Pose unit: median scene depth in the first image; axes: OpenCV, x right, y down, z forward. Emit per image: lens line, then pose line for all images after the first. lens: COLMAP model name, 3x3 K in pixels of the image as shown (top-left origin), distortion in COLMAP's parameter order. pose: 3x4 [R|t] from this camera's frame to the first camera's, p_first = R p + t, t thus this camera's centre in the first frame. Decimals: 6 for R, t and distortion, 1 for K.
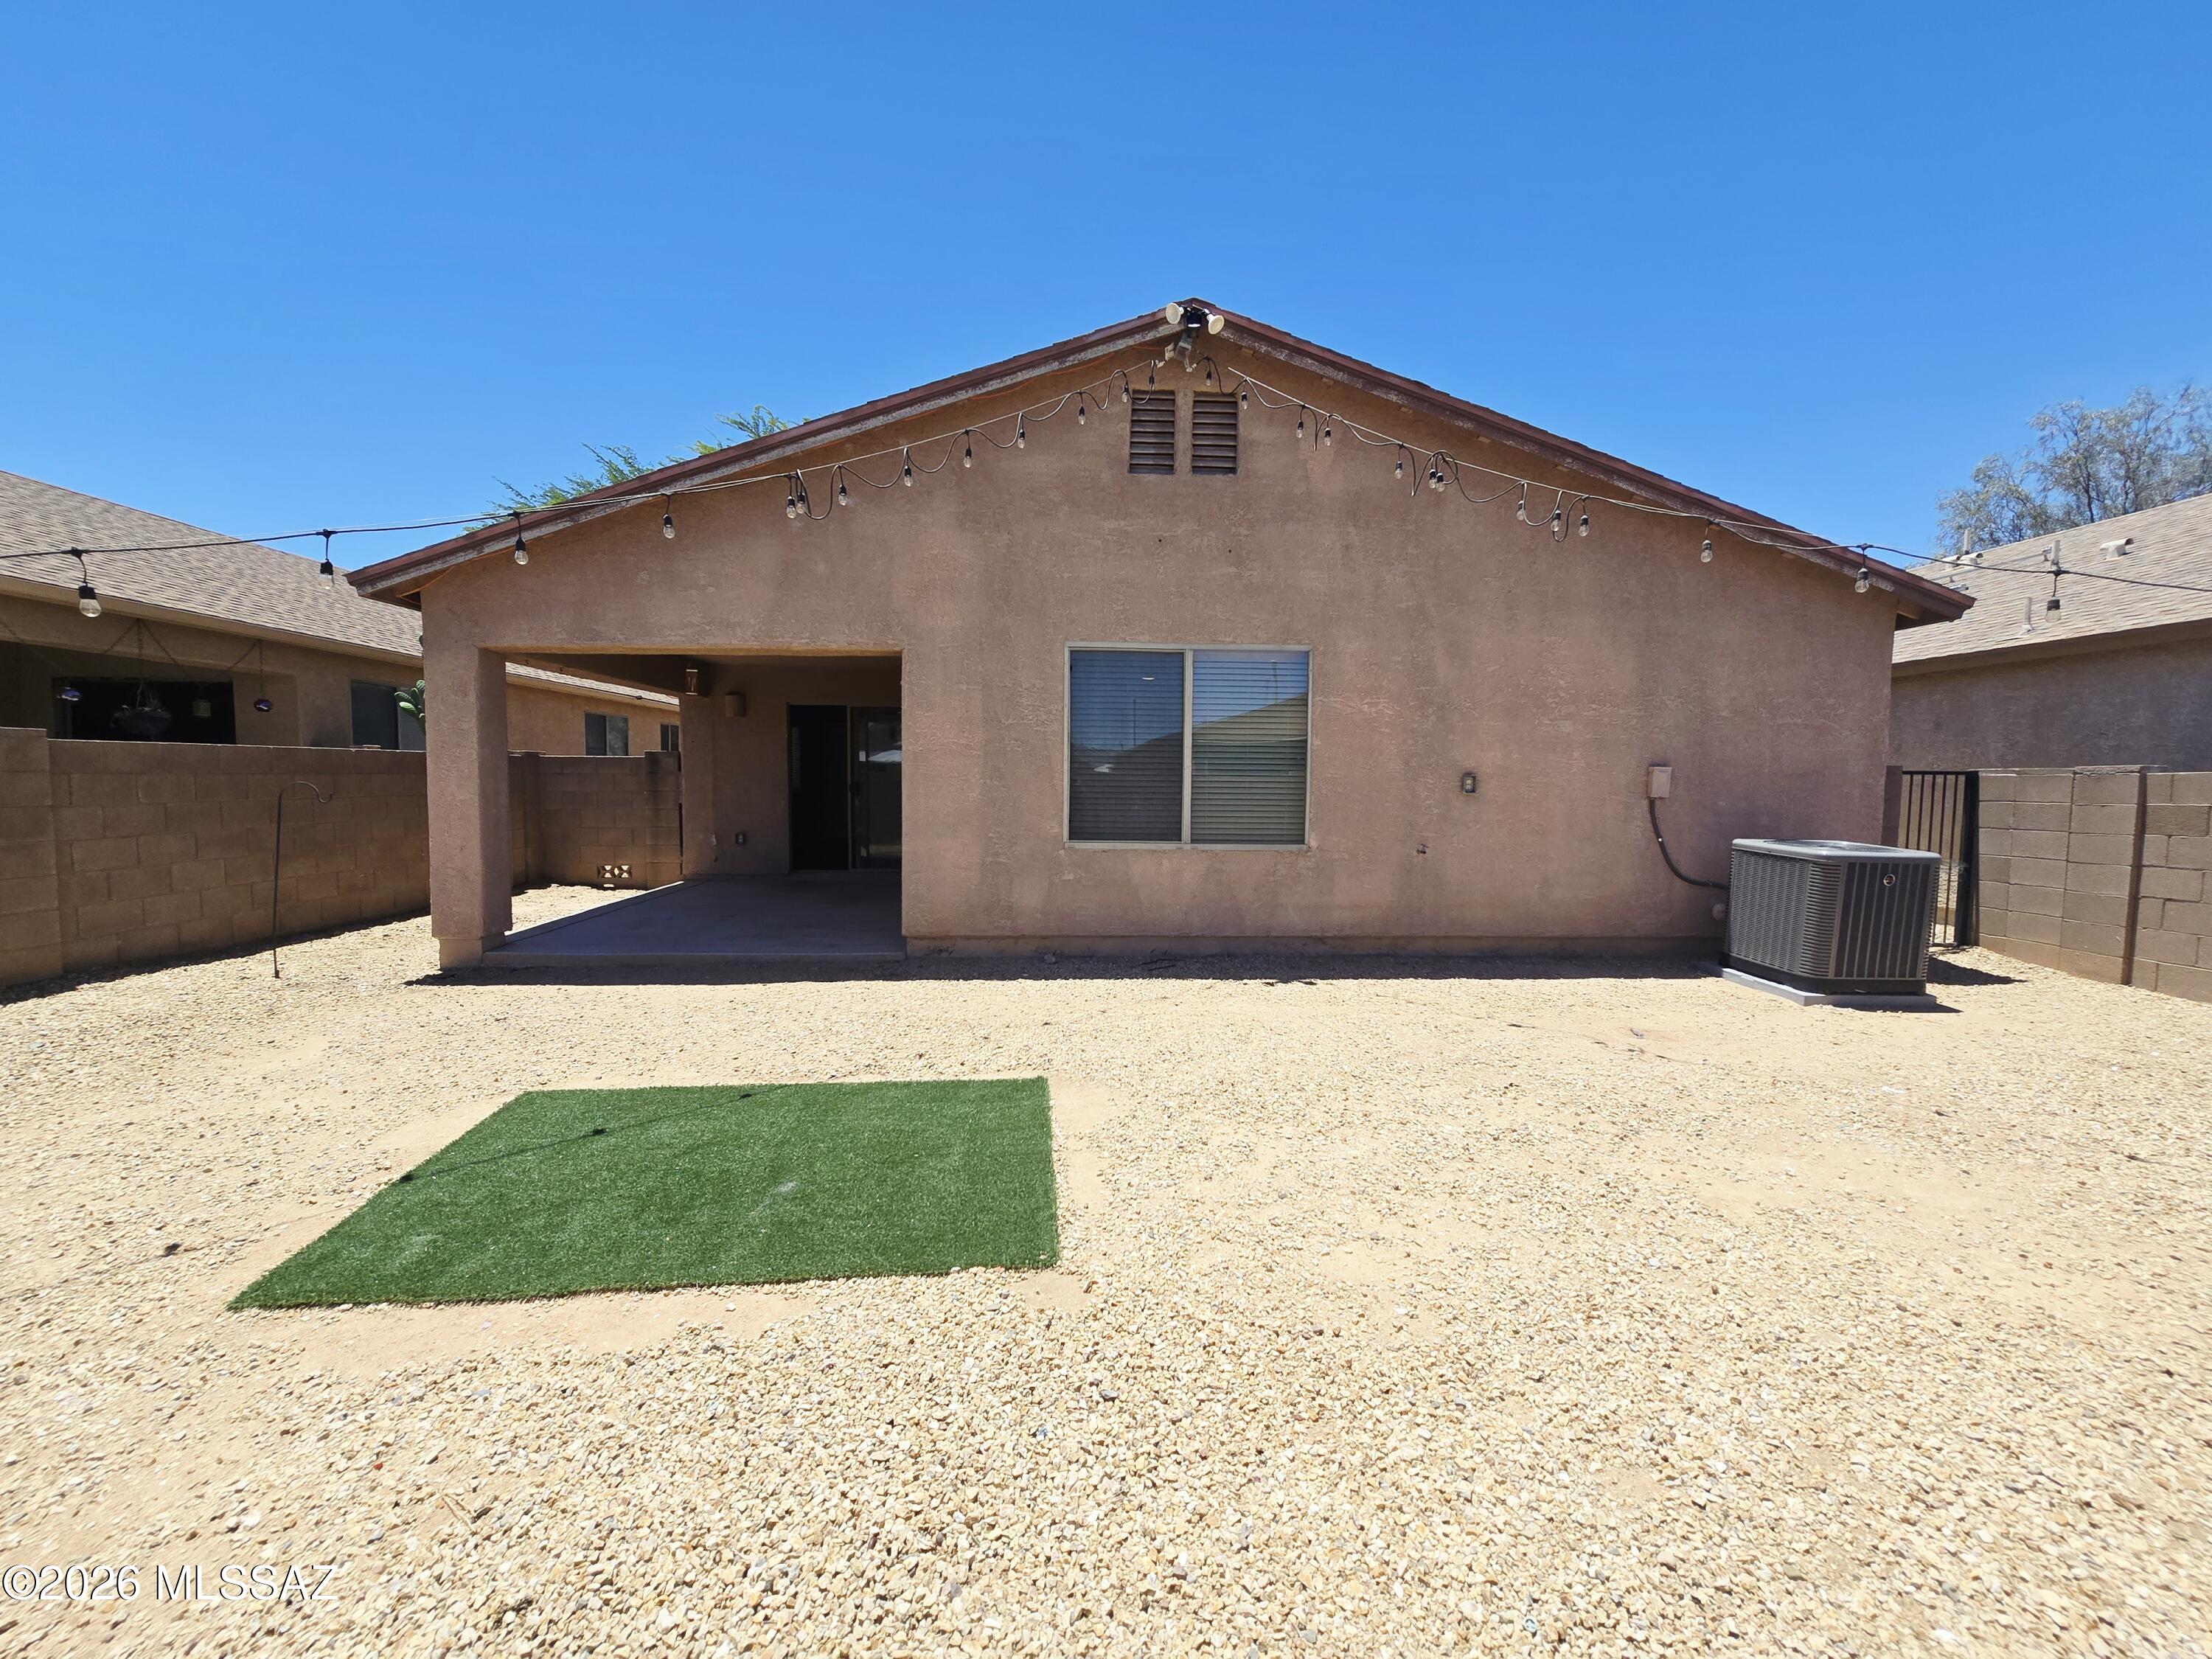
lens RADIAL K [[904.7, 0, 1097.0], [0, 904.7, 840.7], [0, 0, 1]] dist [-0.003702, 0.000584]
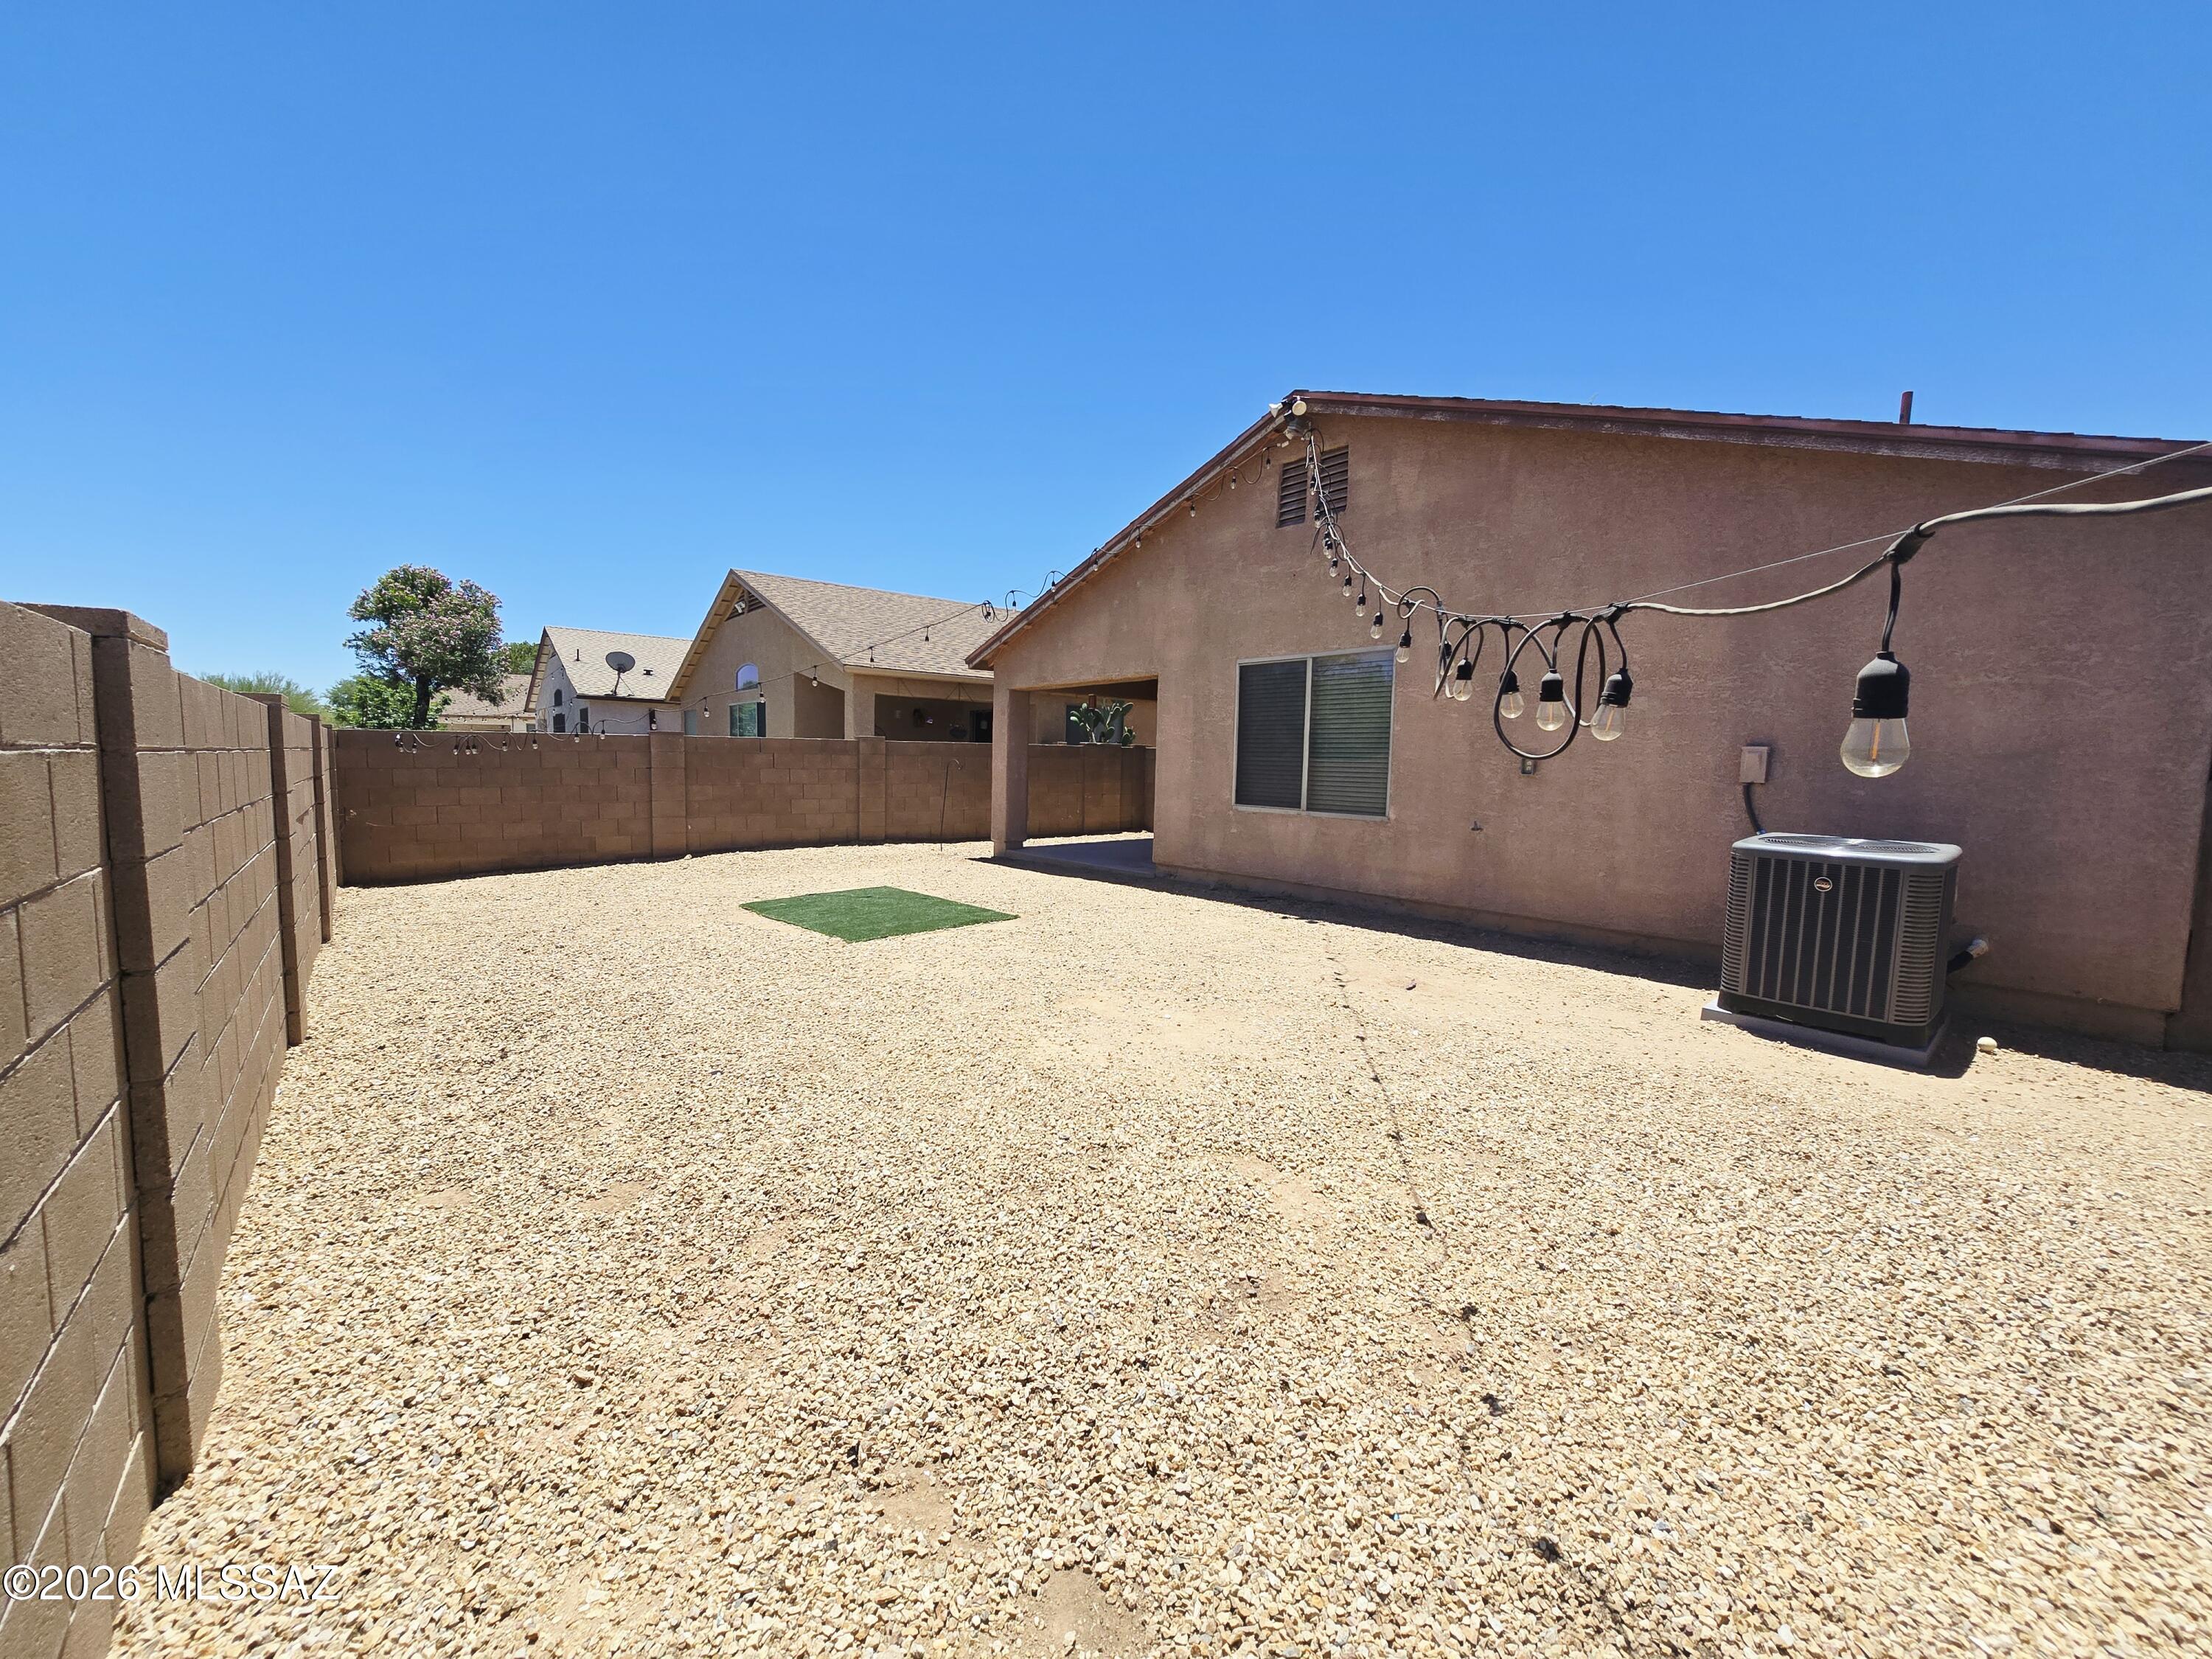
lens RADIAL K [[904.7, 0, 1097.0], [0, 904.7, 840.7], [0, 0, 1]] dist [-0.003702, 0.000584]
pose [[0.595070, 0.073506, -0.800306, 0.962102], [-0.069294, 0.996793, 0.040030, 0.014822], [0.800681, 0.031636, 0.598255, 0.010383]]
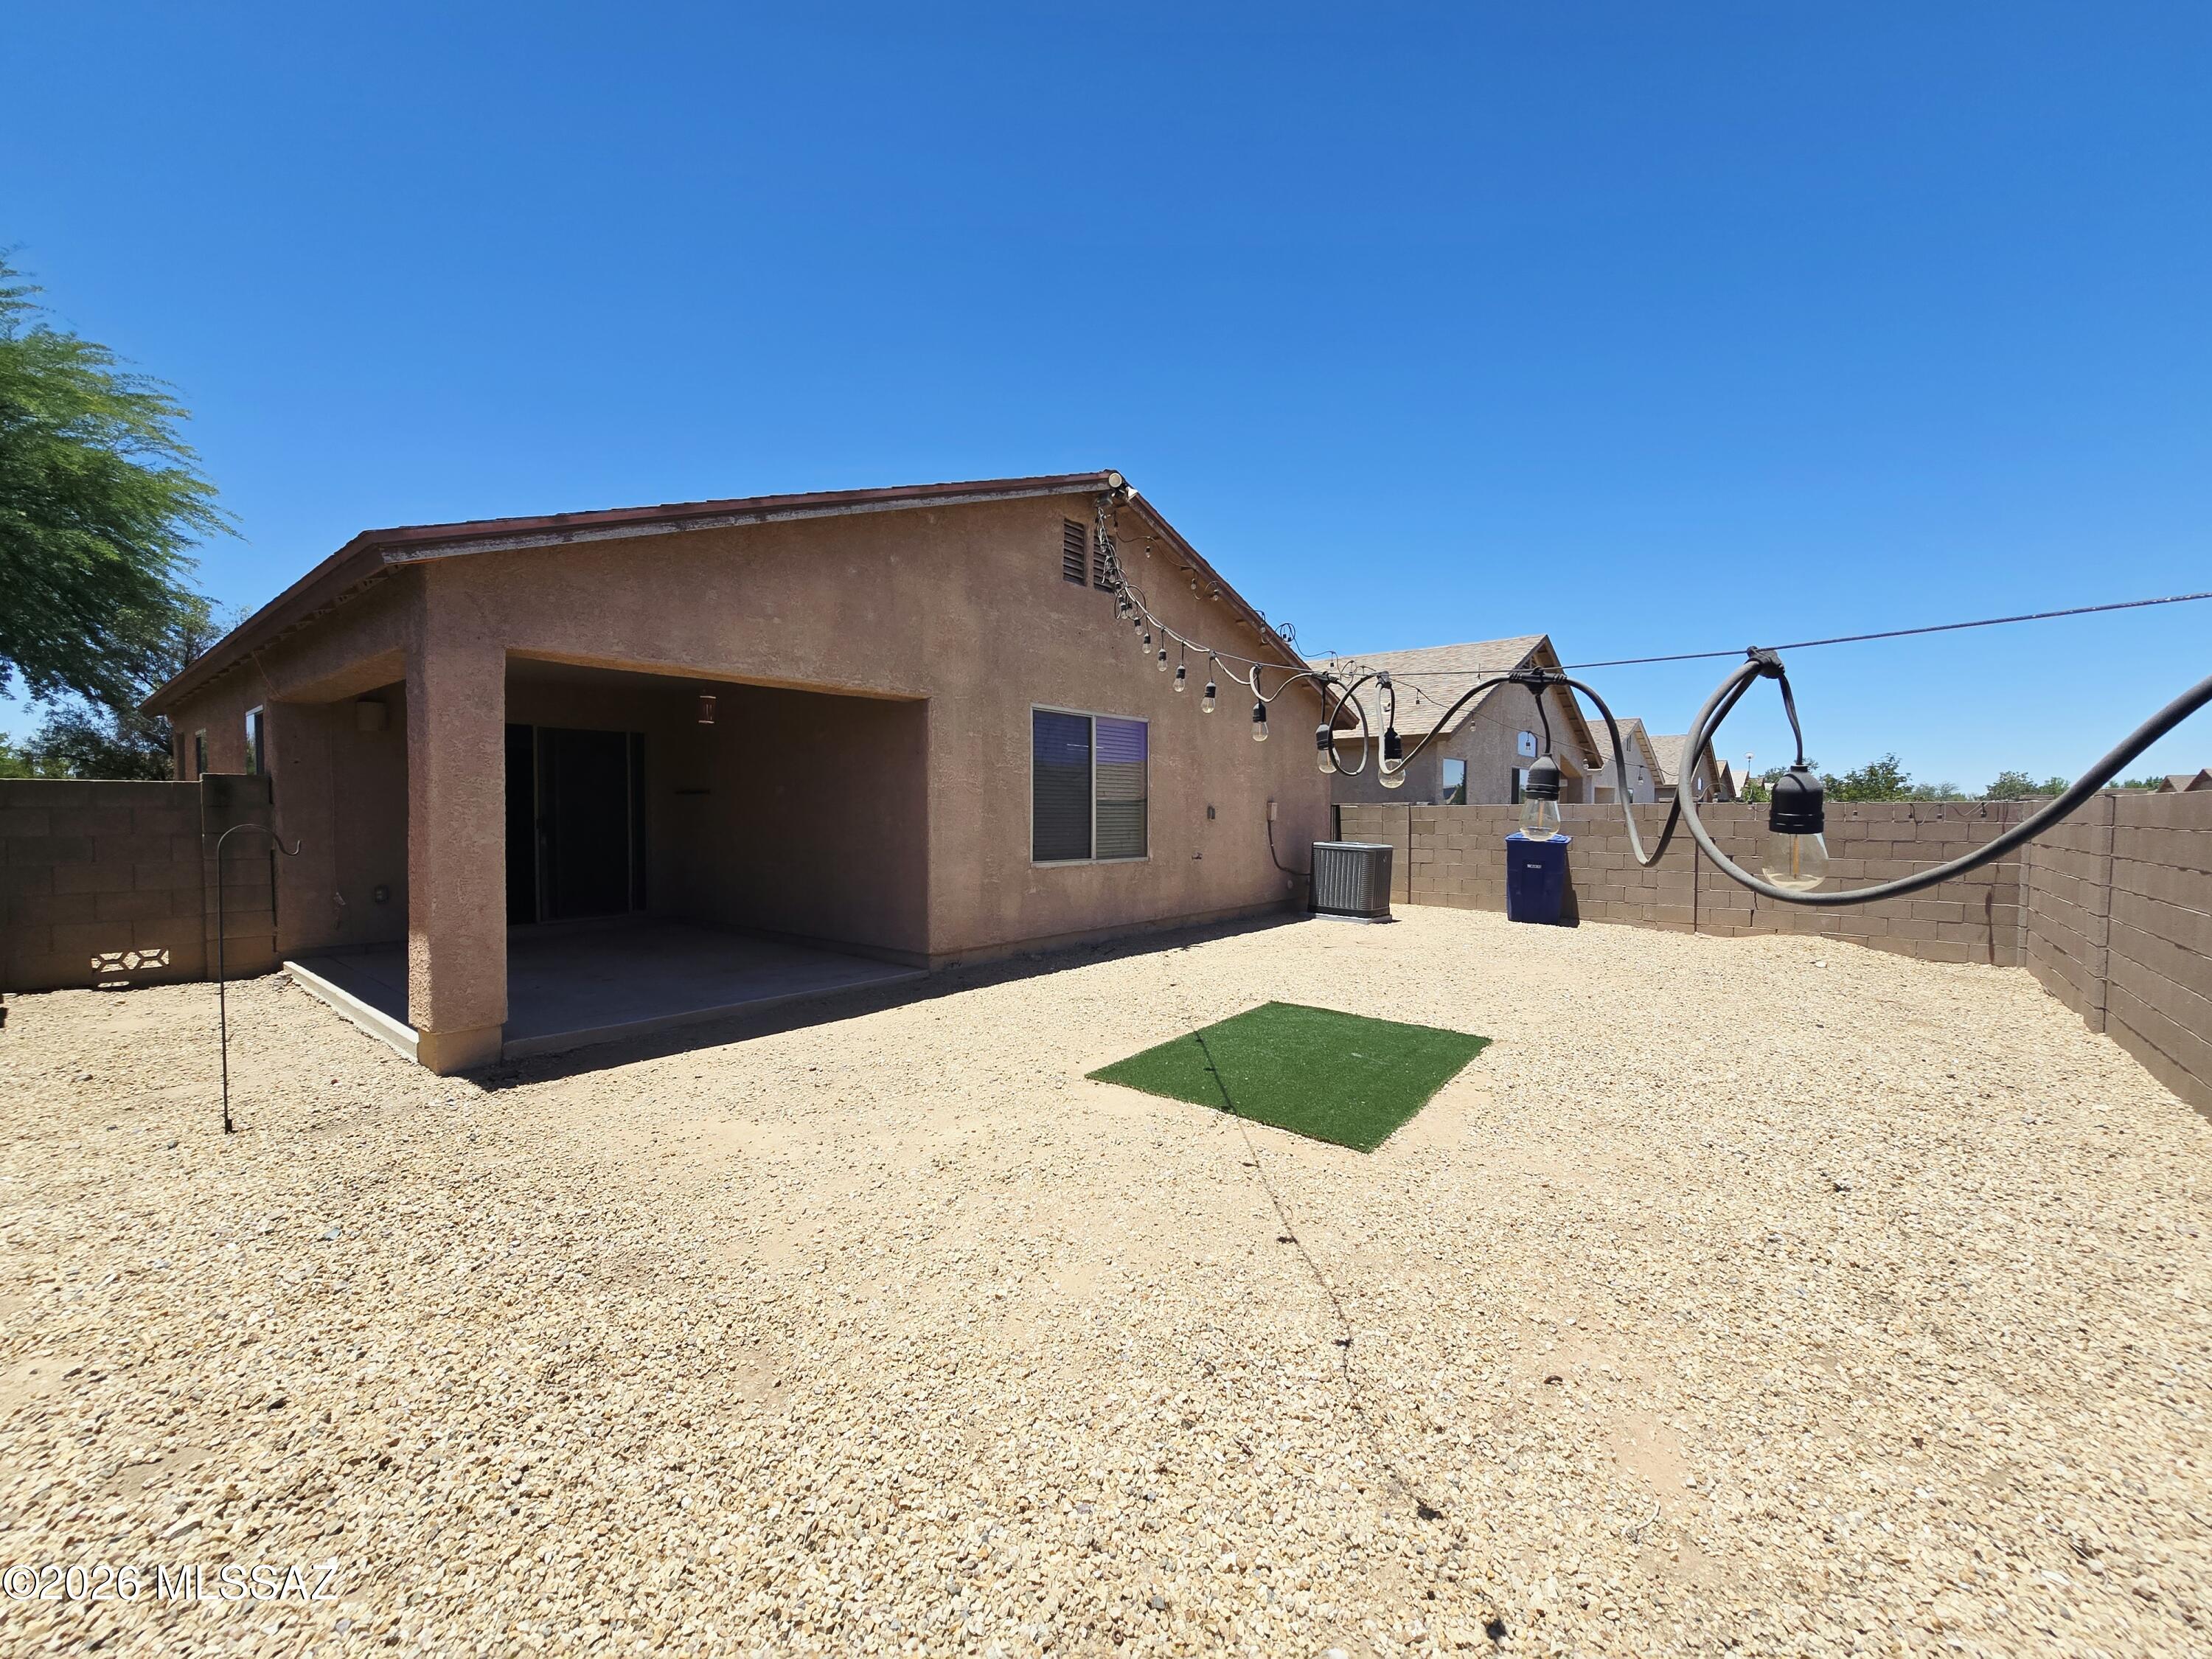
lens RADIAL K [[904.7, 0, 1097.0], [0, 904.7, 840.7], [0, 0, 1]] dist [-0.003702, 0.000584]
pose [[0.665984, -0.030291, 0.745351, -0.912831], [0.055577, 0.998413, -0.009084, -0.012659], [-0.743893, 0.047474, 0.666610, 0.103951]]
